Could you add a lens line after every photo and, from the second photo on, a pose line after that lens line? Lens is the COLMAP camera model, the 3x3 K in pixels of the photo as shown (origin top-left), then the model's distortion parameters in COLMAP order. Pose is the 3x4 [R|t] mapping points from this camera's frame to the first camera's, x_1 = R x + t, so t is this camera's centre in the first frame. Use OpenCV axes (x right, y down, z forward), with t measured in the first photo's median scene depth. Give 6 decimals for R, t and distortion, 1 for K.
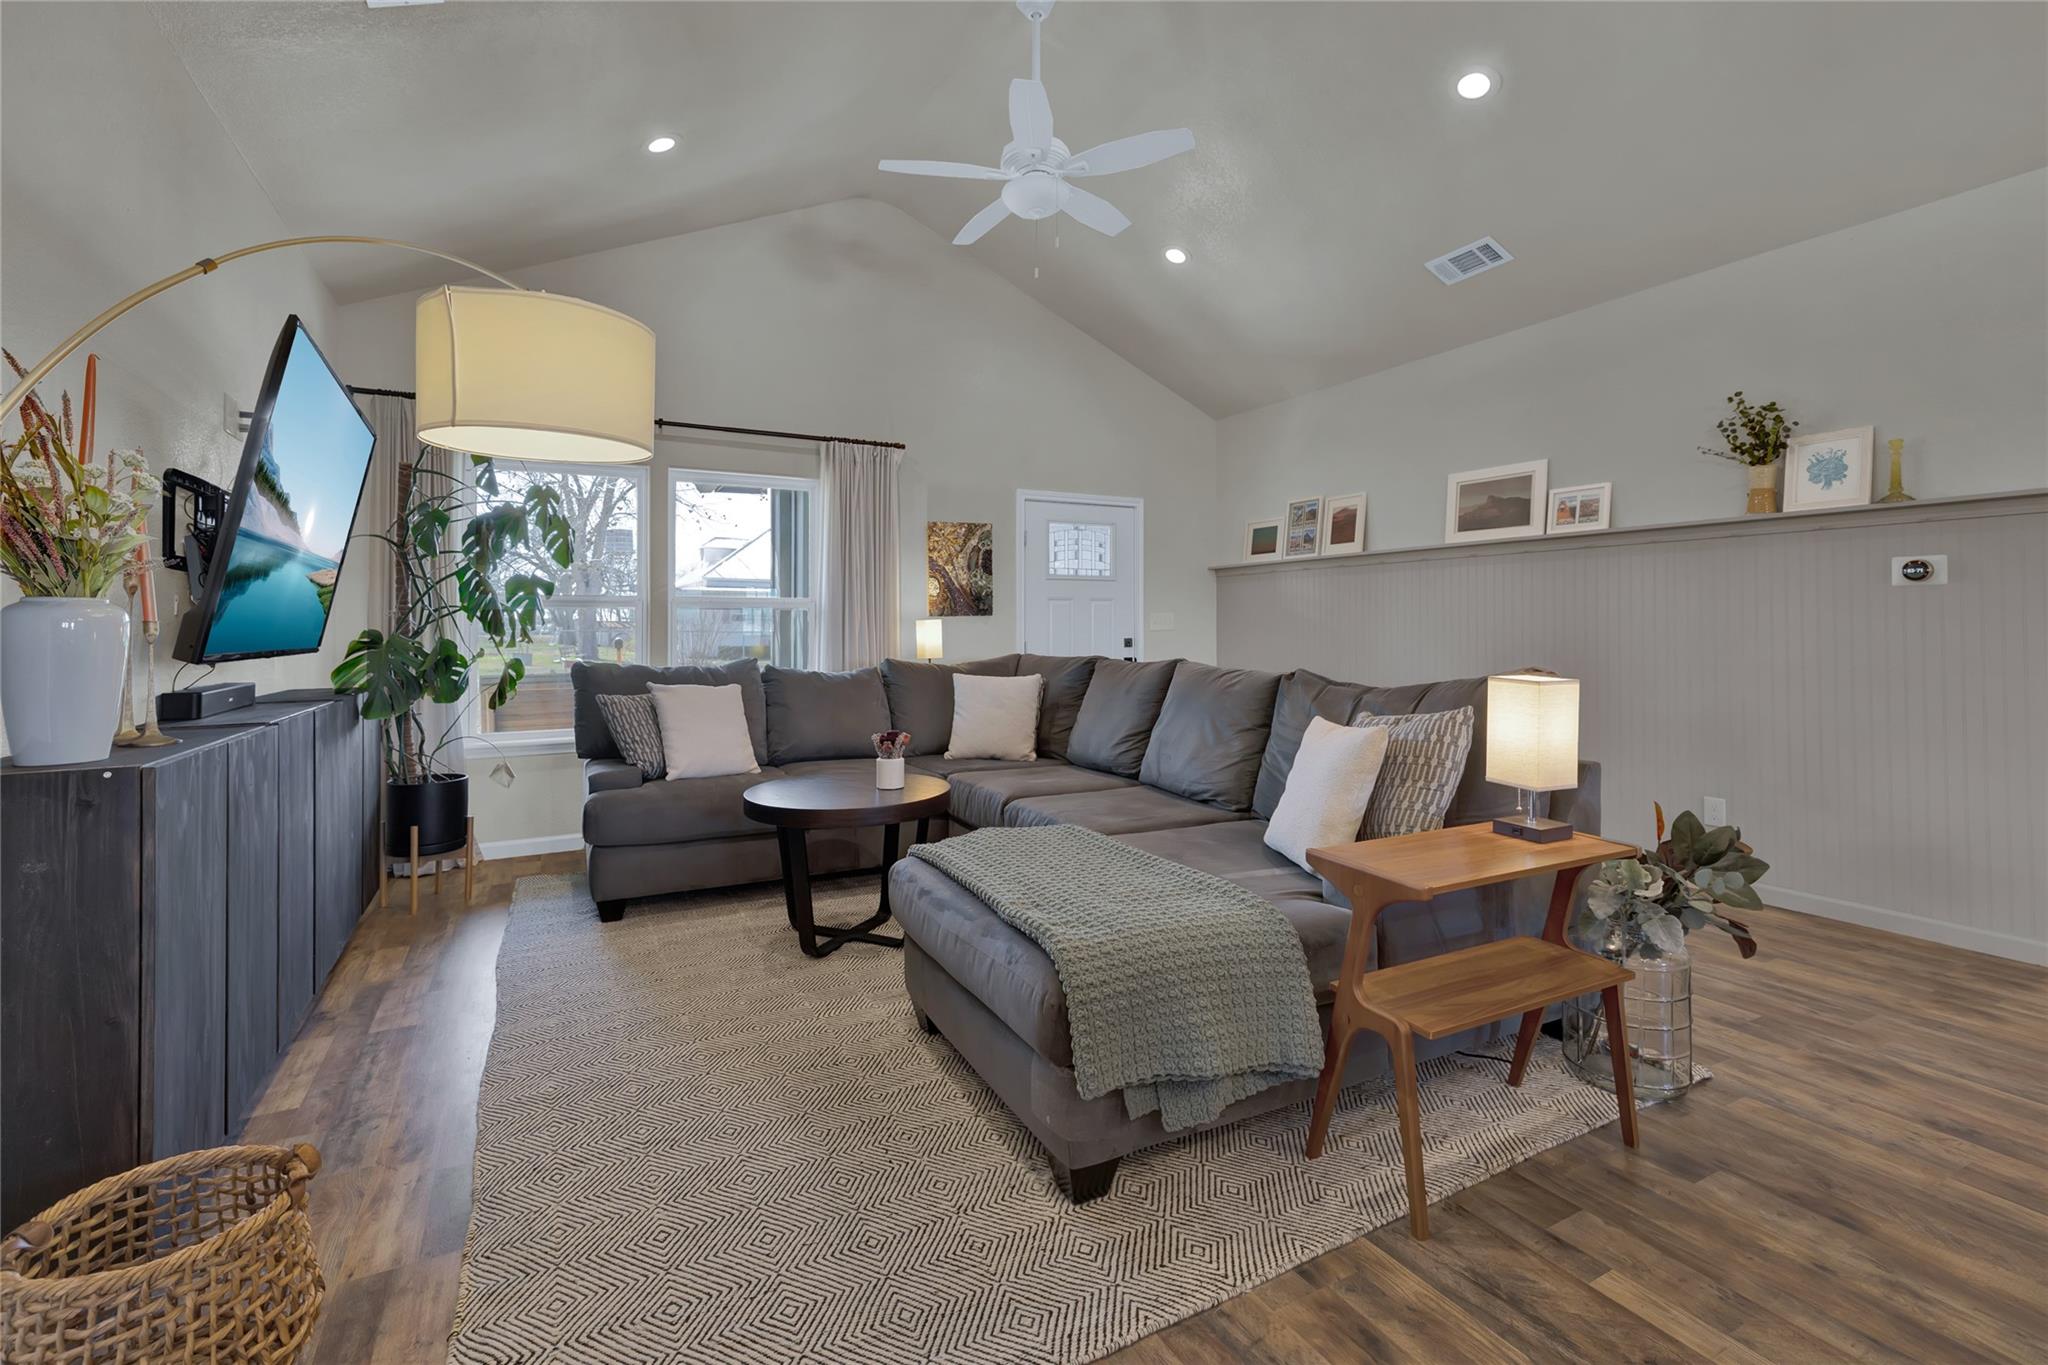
lens RADIAL K [[866.0, 0, 1002.8], [0, 866.0, 625.2], [0, 0, 1]] dist [-0.008868, 0.001697]
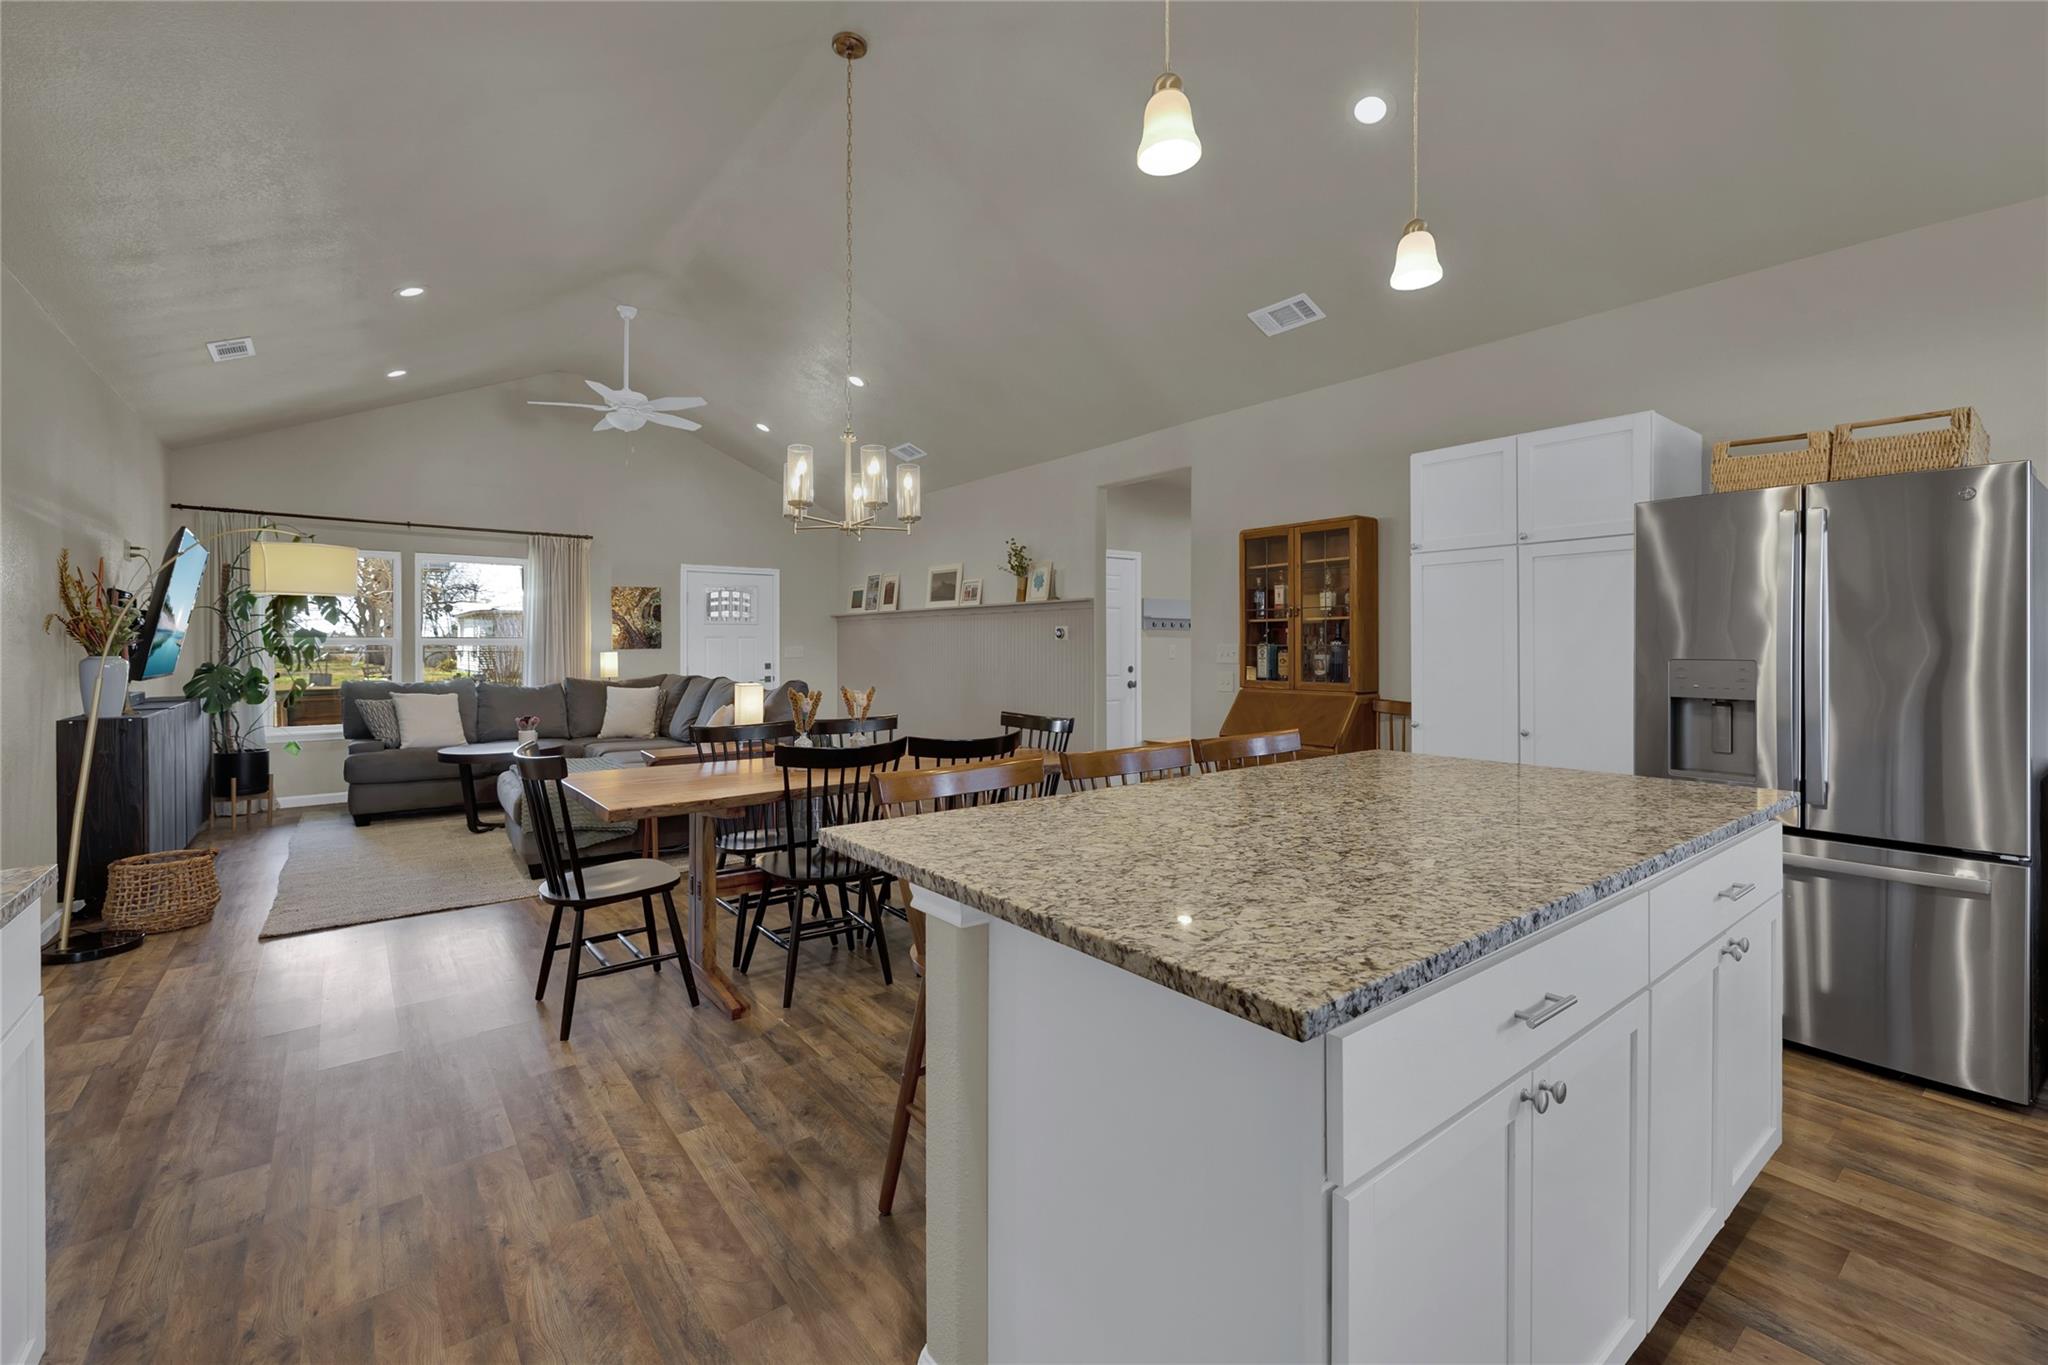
lens RADIAL K [[866.0, 0, 1036.0], [0, 866.0, 654.4], [0, 0, 1]] dist [-0.008868, 0.001697]
pose [[0.983233, 0.000405, 0.182352, 0.545638], [-0.002758, 0.999916, 0.012647, -0.033683], [-0.182332, -0.012938, 0.983152, -0.922234]]
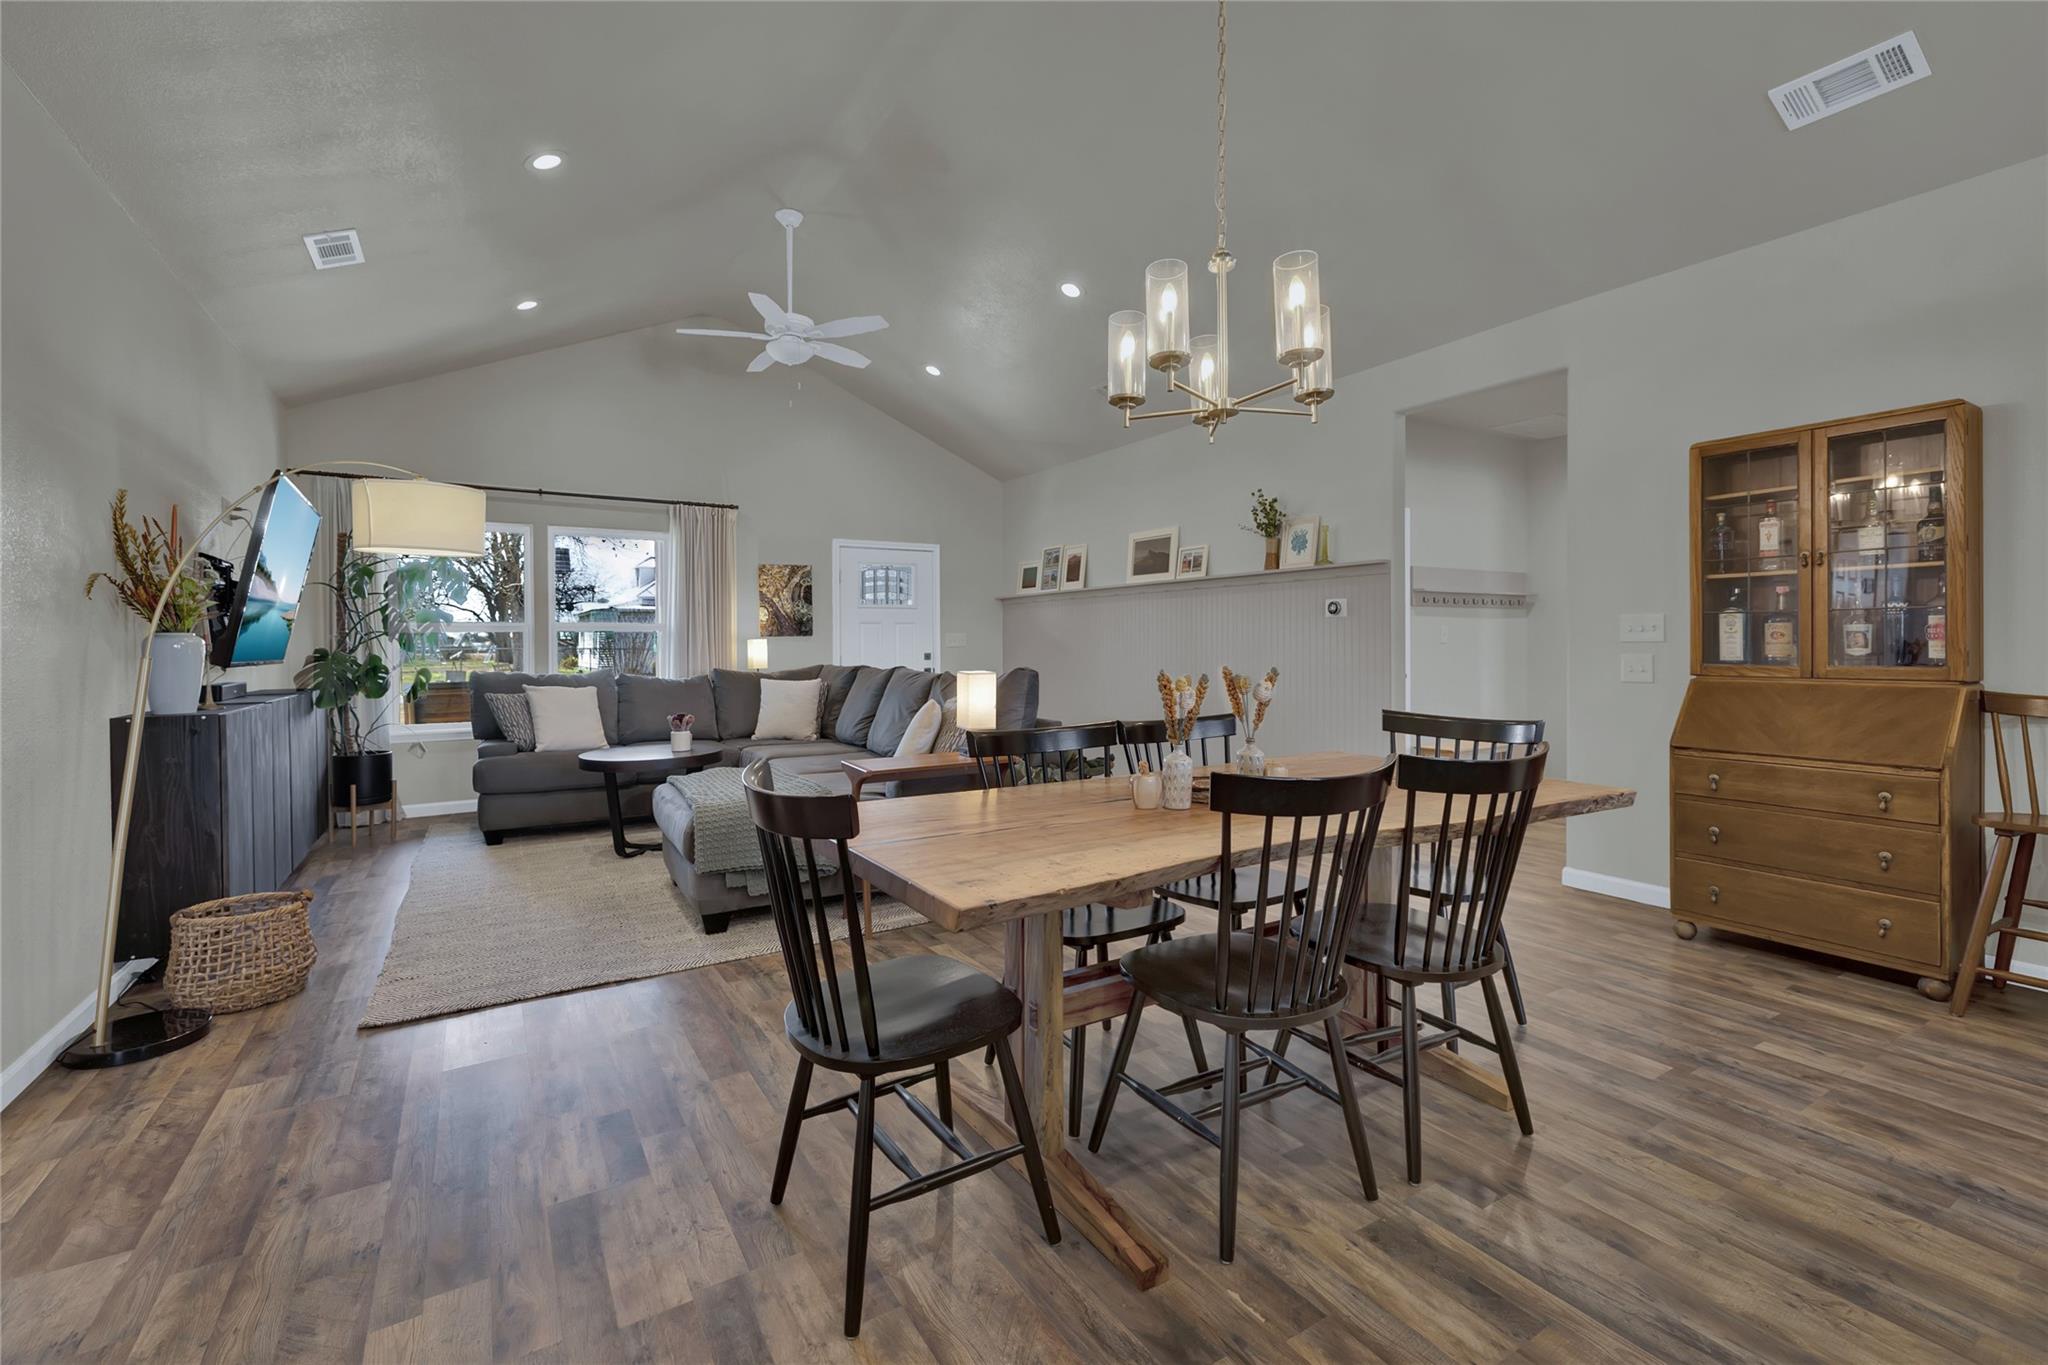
lens RADIAL K [[866.0, 0, 1021.9], [0, 866.0, 660.5], [0, 0, 1]] dist [-0.008868, 0.001697]
pose [[0.997599, -0.004050, 0.069130, 0.326237], [0.002545, 0.999758, 0.021844, -0.002623], [-0.069202, -0.021616, 0.997368, -0.497028]]
